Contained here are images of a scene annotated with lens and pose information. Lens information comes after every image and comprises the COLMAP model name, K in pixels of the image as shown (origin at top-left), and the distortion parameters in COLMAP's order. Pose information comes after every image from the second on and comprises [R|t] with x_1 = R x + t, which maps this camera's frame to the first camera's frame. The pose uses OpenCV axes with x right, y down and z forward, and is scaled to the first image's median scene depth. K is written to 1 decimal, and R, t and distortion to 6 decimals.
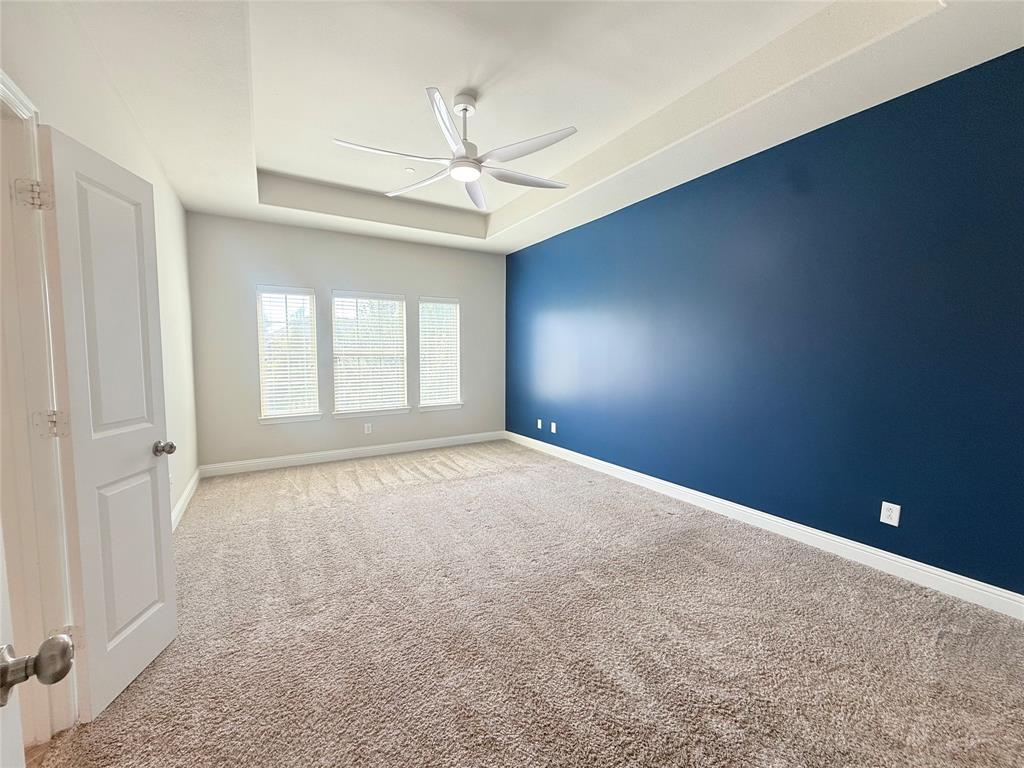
lens RADIAL K [[408.9, 0, 512.0], [0, 408.9, 384.0], [0, 0, 1]] dist [-0.000241, 0.000124]
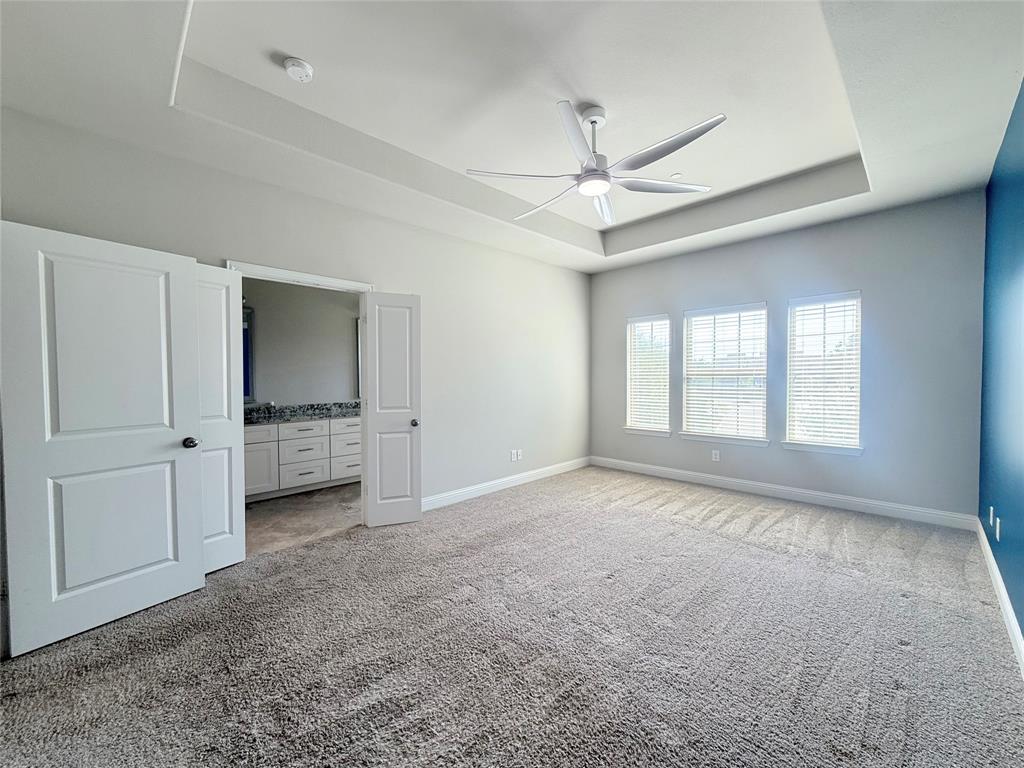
lens RADIAL K [[408.9, 0, 512.0], [0, 408.9, 384.0], [0, 0, 1]] dist [-0.000241, 0.000124]
pose [[0.227618, 0.021775, -0.973507, 0.493336], [-0.059671, 0.998183, 0.008375, -0.035304], [0.971920, 0.056184, 0.228504, 0.392800]]
